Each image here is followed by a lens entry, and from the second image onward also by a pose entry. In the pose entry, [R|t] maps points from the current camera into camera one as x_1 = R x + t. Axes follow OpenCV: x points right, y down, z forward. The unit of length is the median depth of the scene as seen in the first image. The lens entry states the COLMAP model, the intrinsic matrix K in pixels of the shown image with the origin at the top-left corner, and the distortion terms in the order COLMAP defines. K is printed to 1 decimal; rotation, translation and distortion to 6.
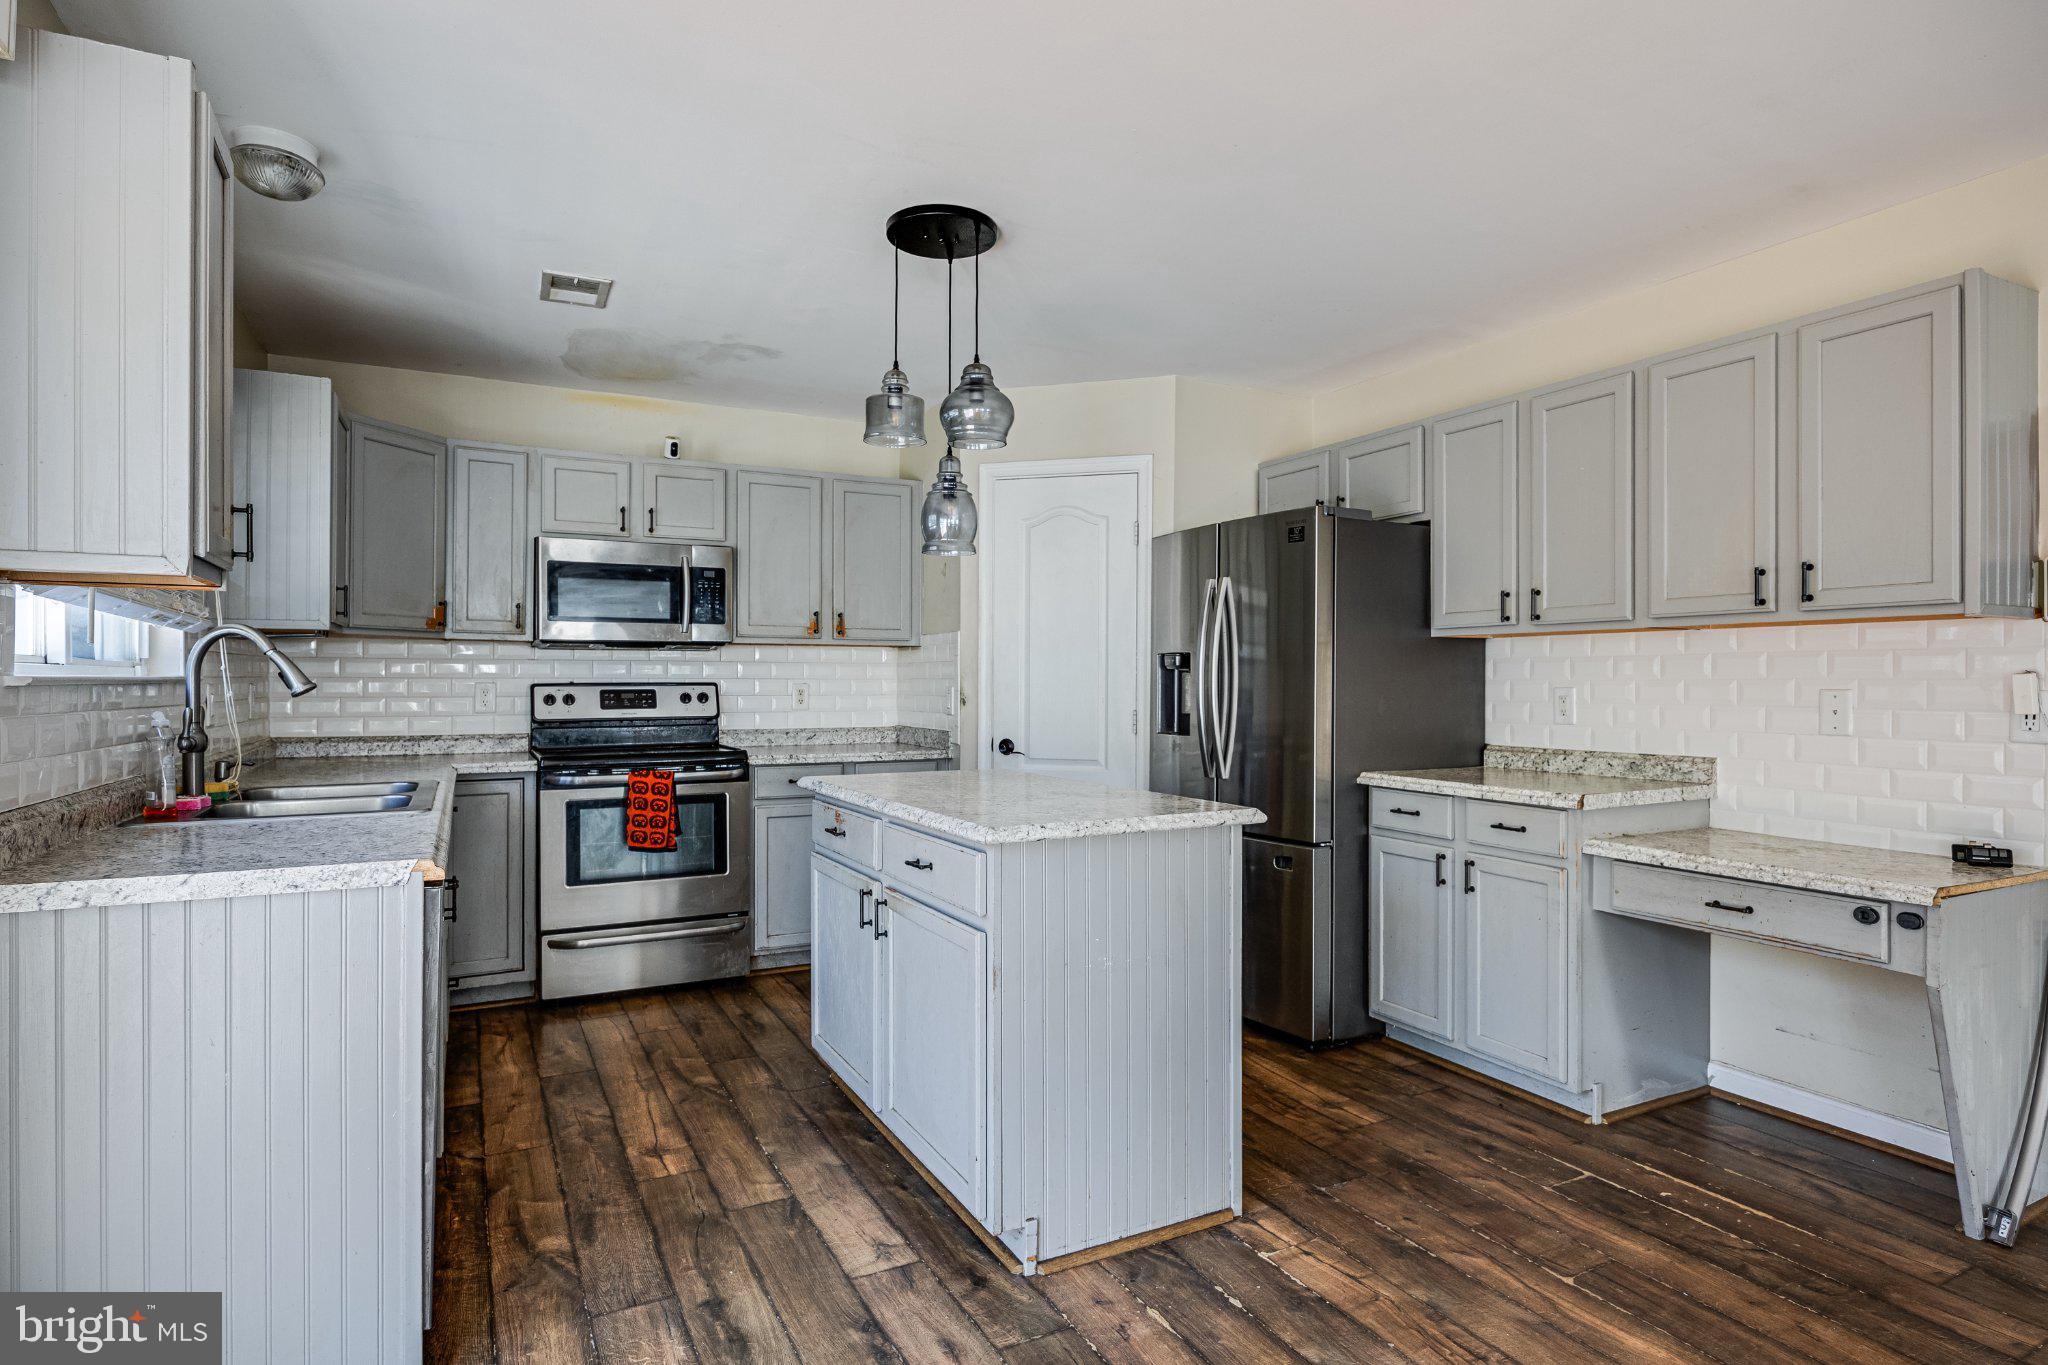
lens RADIAL K [[1074.1, 0, 1028.2], [0, 1074.1, 671.5], [0, 0, 1]] dist [-0.003247, -0.001687]
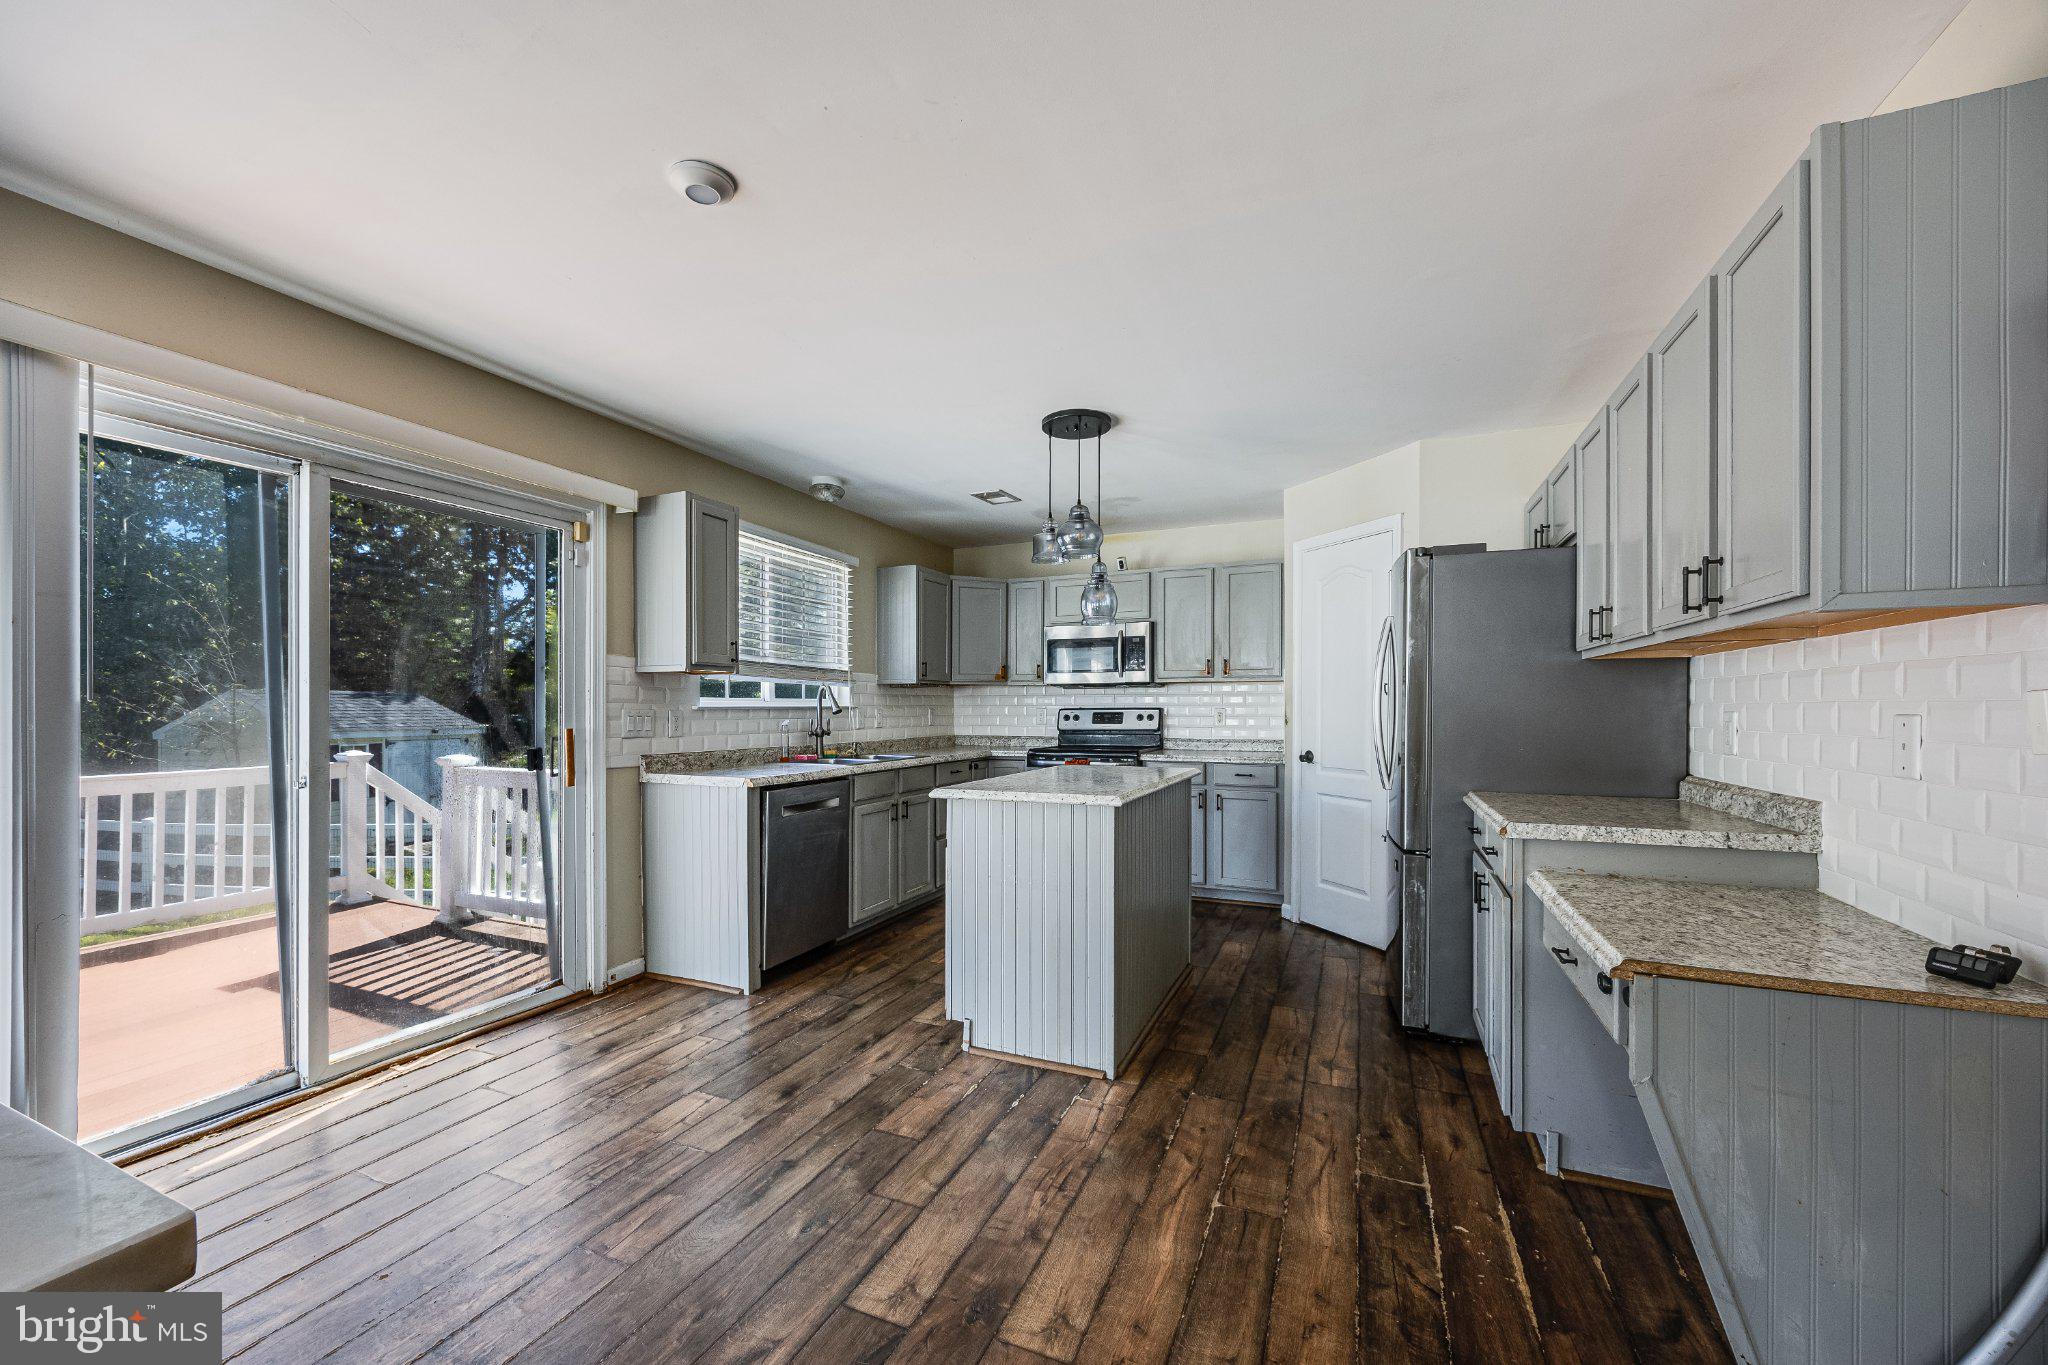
lens RADIAL K [[788.3, 0, 1024.6], [0, 788.3, 694.9], [0, 0, 1]] dist [-0.000366, 0.000237]
pose [[0.630110, -0.014598, -0.776369, 0.547938], [0.009801, 0.999893, -0.010846, 0.002314], [0.776444, -0.000776, 0.630186, 0.142529]]
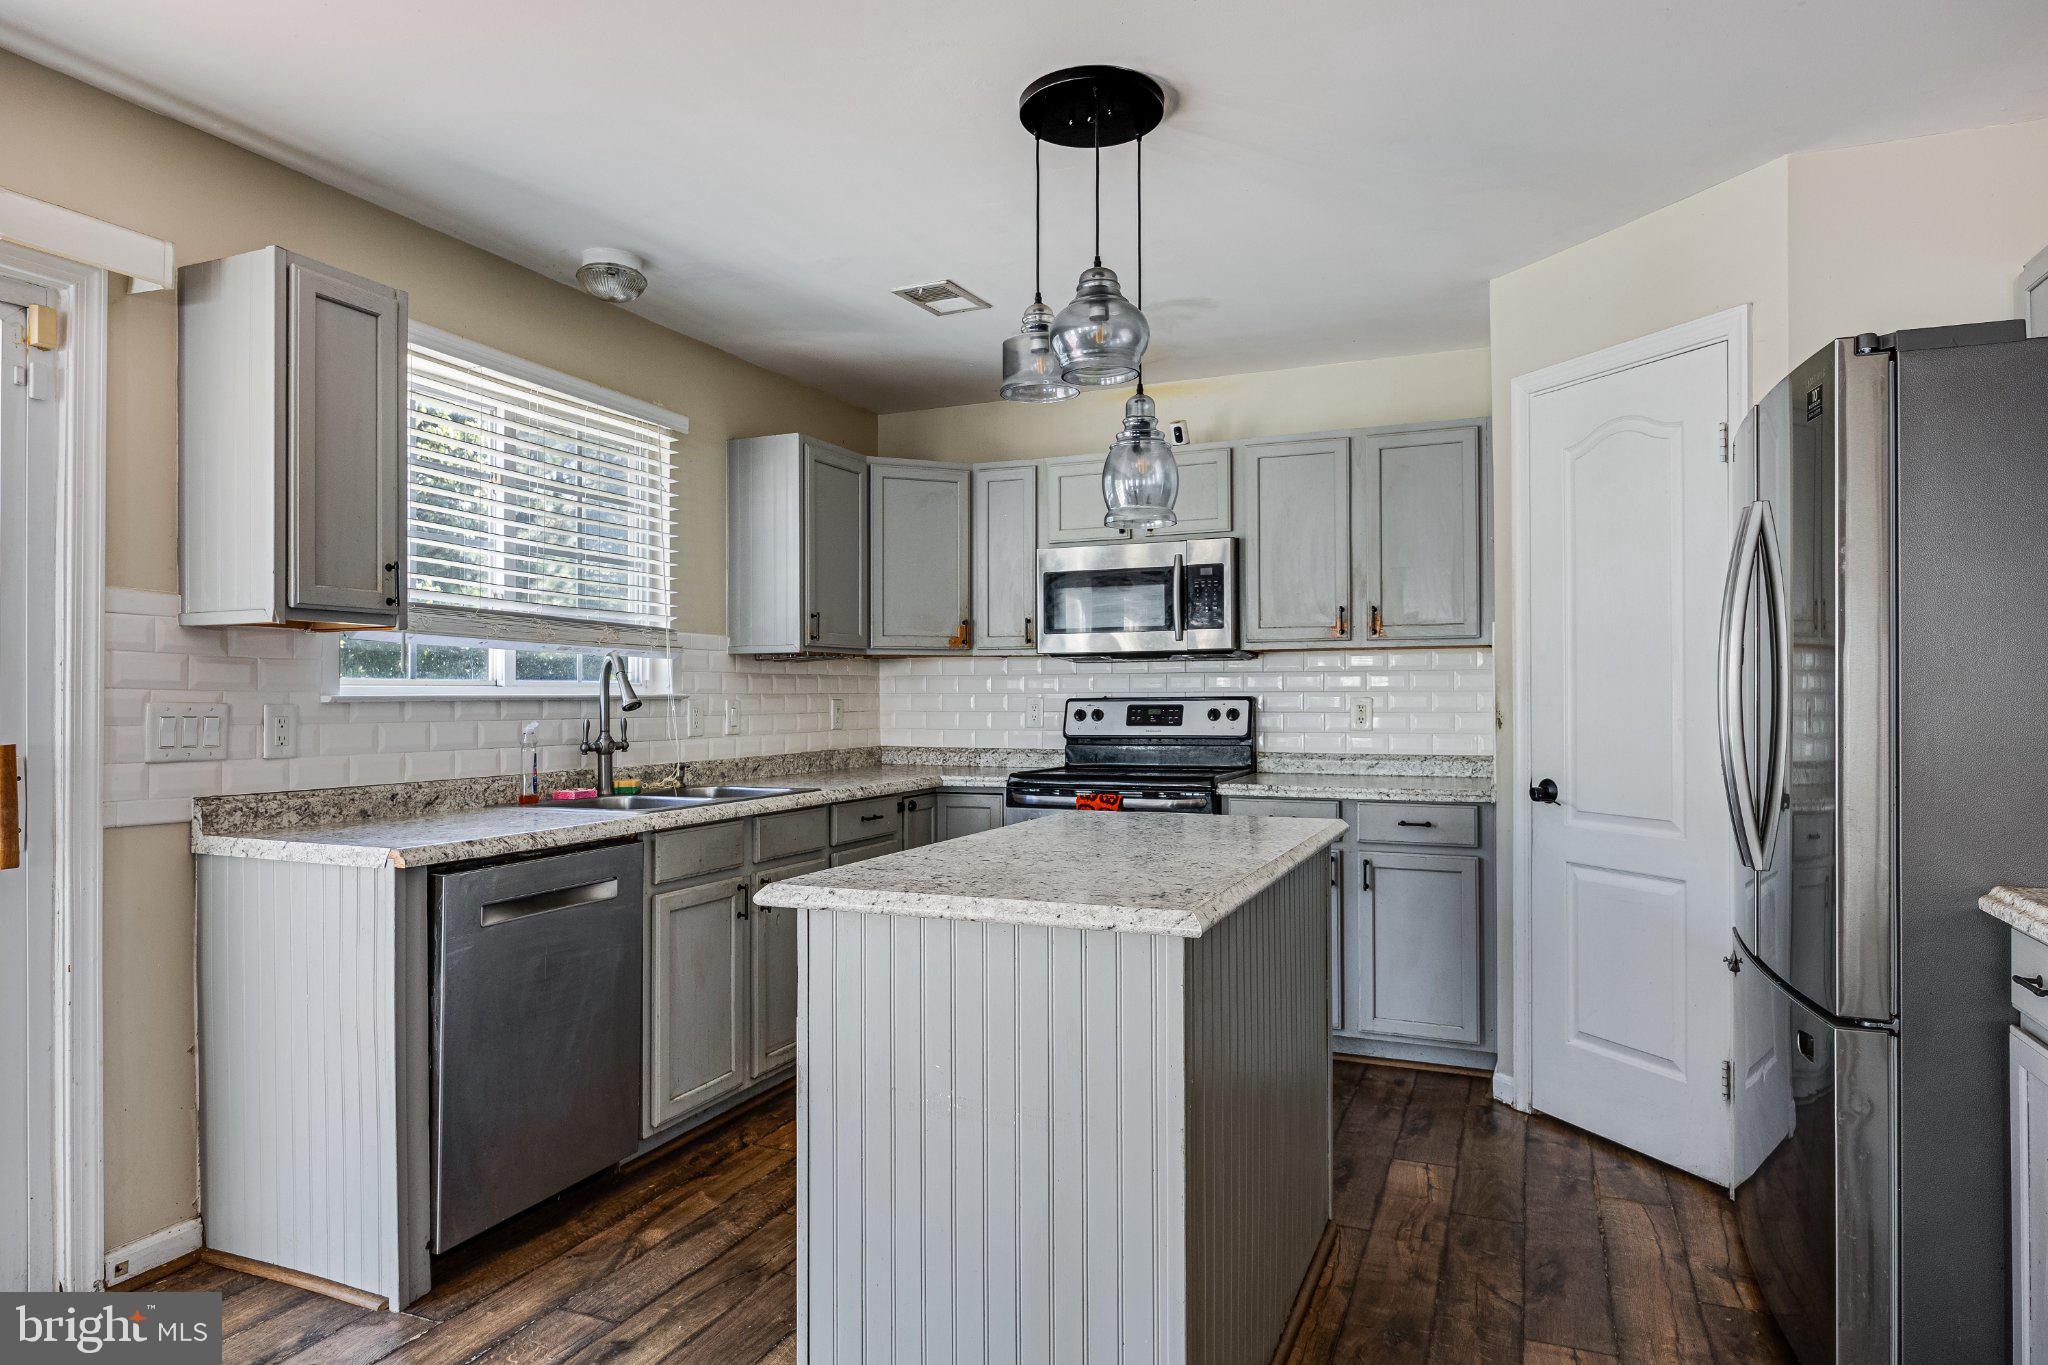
lens RADIAL K [[1192.8, 0, 1024.0], [0, 1192.8, 670.5], [0, 0, 1]] dist [-0.002741, -0.000097]
pose [[0.631643, -0.021384, -0.774964, 0.382159], [0.013079, 0.999771, -0.016927, 0.003872], [0.775149, 0.000556, 0.631778, 0.299090]]
